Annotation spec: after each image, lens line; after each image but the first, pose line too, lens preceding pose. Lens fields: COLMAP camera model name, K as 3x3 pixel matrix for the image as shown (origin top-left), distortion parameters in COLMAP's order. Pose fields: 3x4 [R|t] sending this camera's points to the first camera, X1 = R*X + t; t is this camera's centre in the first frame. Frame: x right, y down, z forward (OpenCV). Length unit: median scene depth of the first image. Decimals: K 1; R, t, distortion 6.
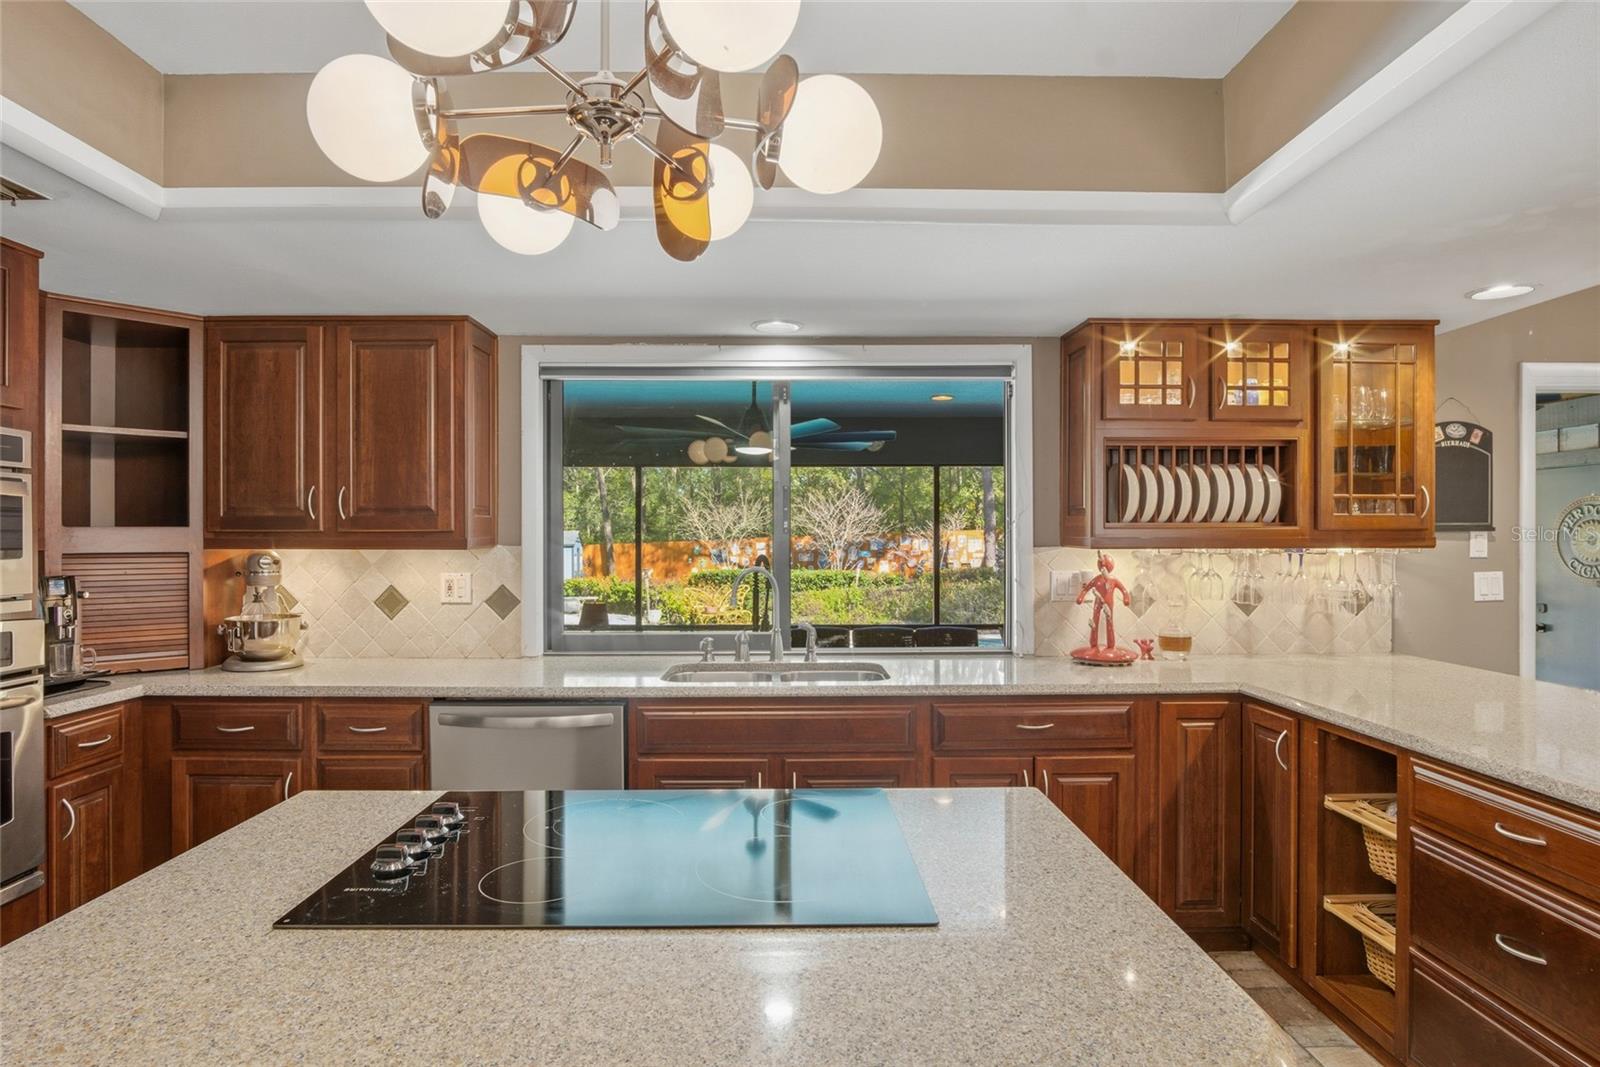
lens RADIAL K [[863.0, 0, 790.8], [0, 863.0, 532.0], [0, 0, 1]] dist [-0.023968, 0.001569]
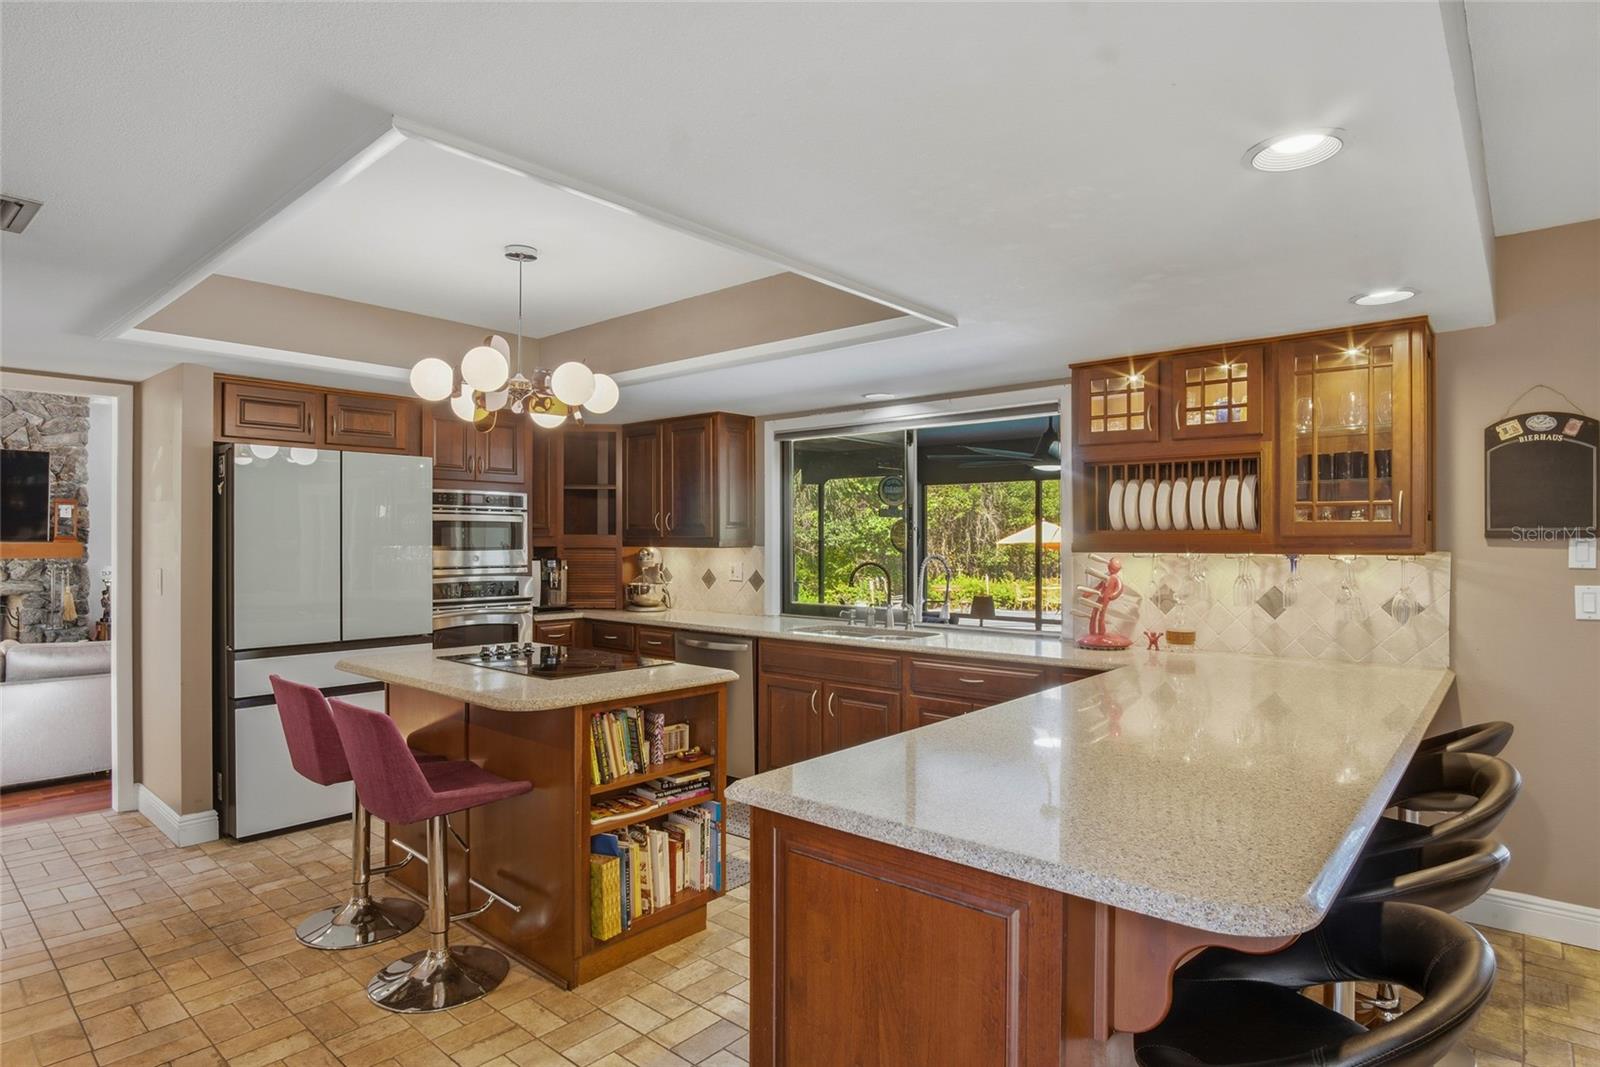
lens RADIAL K [[863.0, 0, 790.8], [0, 863.0, 532.0], [0, 0, 1]] dist [-0.023968, 0.001569]
pose [[0.744246, -0.003641, -0.667895, 0.814314], [-0.000281, 0.999983, -0.005766, -0.001535], [0.667905, 0.004479, 0.744233, -0.170412]]
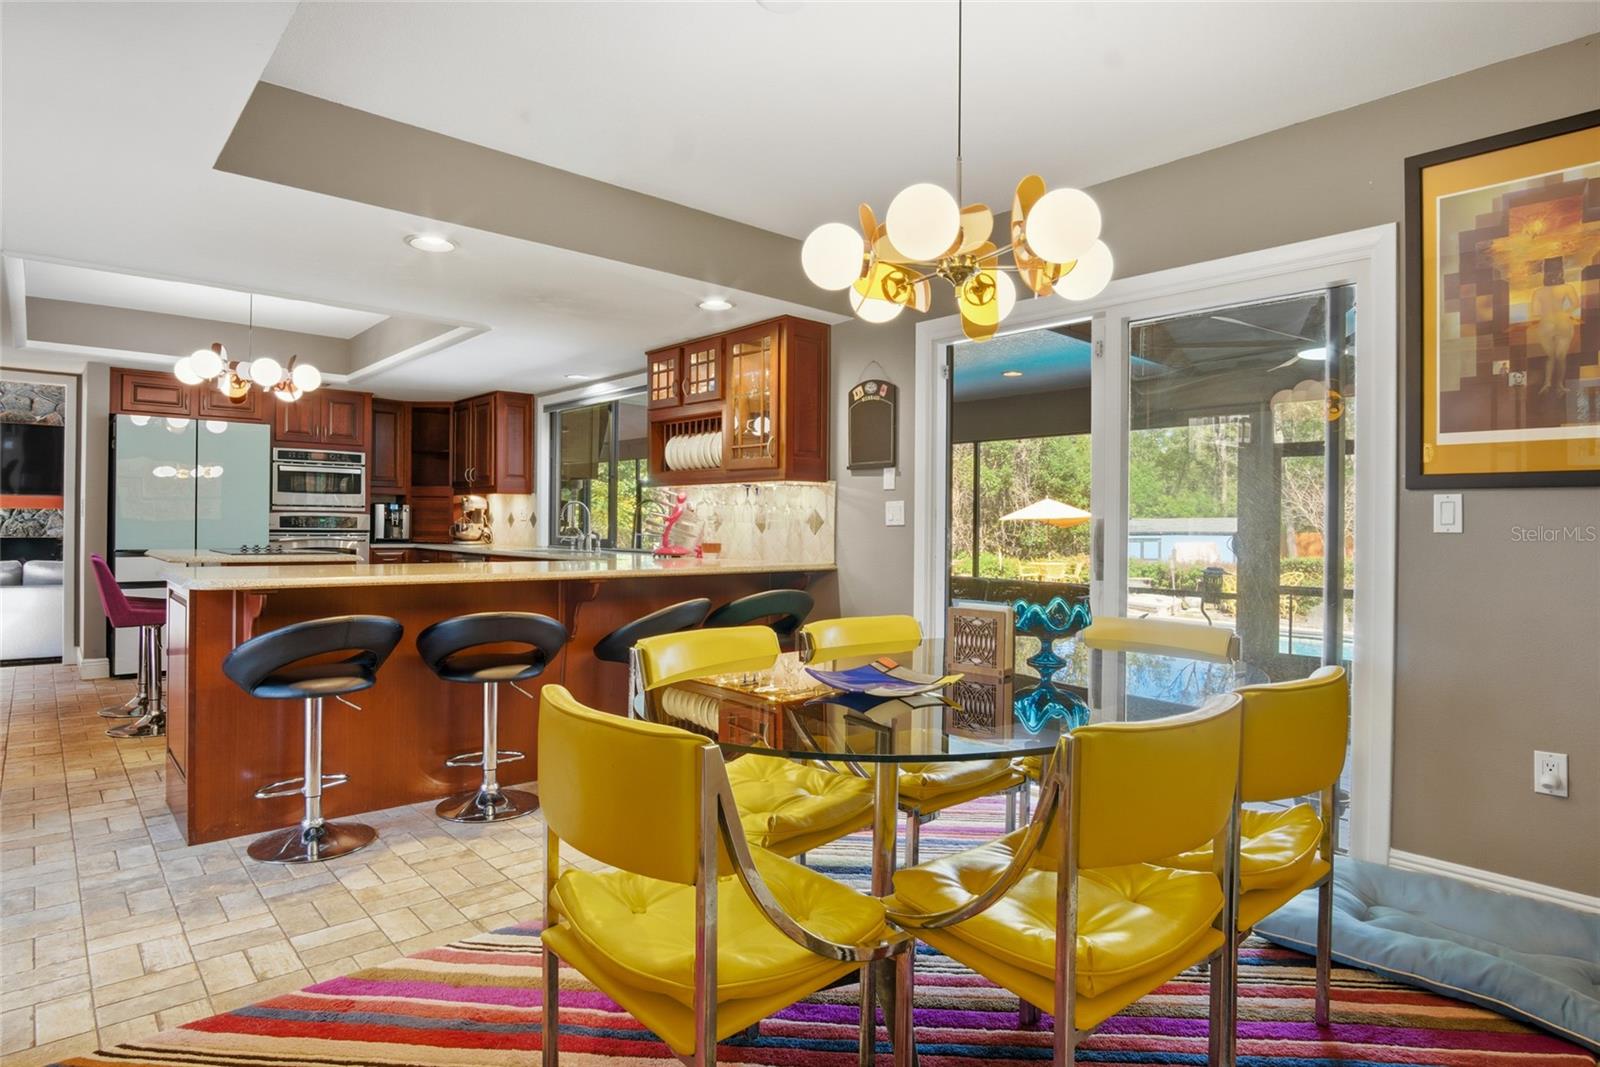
lens RADIAL K [[863.0, 0, 790.8], [0, 863.0, 532.0], [0, 0, 1]] dist [-0.023968, 0.001569]
pose [[0.657094, 0.015491, -0.753650, 1.711199], [-0.008835, 0.999878, 0.012849, 0.079140], [0.753757, -0.001784, 0.657151, 0.085248]]
